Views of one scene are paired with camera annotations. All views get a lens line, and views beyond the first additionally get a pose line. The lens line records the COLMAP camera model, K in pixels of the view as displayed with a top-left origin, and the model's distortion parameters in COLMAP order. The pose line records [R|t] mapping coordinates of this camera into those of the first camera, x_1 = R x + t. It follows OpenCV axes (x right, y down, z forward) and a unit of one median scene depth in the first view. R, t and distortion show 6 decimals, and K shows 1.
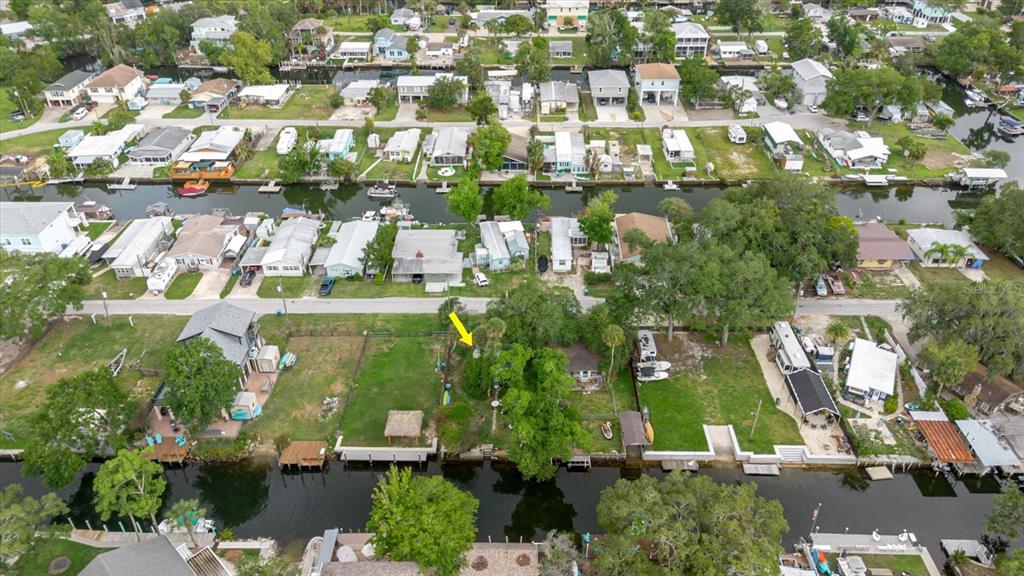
lens RADIAL K [[722.0, 0, 518.6], [0, 722.0, 295.9], [0, 0, 1]] dist [0.074285, -0.085565]
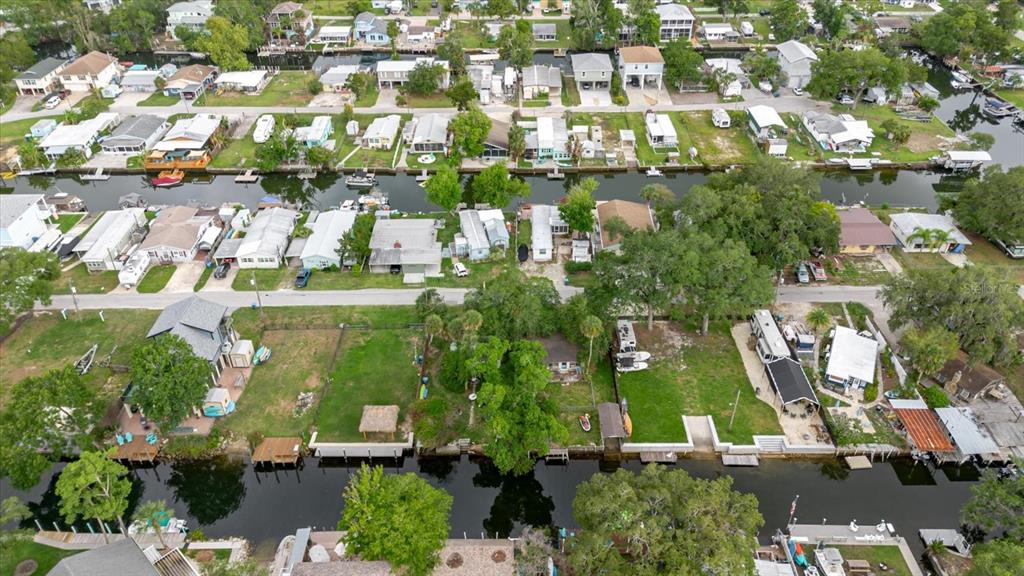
lens RADIAL K [[722.0, 0, 518.6], [0, 722.0, 295.9], [0, 0, 1]] dist [0.074285, -0.085565]
pose [[0.999890, -0.010658, 0.010289, 0.016816], [0.010427, 0.999697, 0.022280, -0.007823], [-0.010523, -0.022170, 0.999699, 0.011891]]
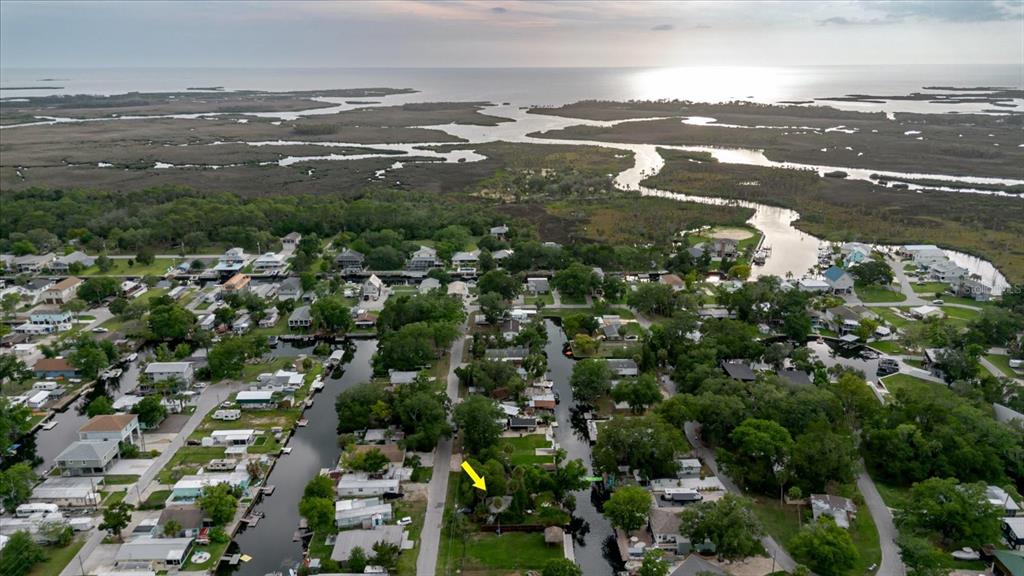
lens RADIAL K [[722.0, 0, 518.6], [0, 722.0, 295.9], [0, 0, 1]] dist [0.074285, -0.085565]
pose [[-0.036888, -0.300614, 0.953032, -1.246224], [0.575983, 0.772939, 0.266101, -0.597070], [-0.816629, 0.558746, 0.144637, 0.354243]]
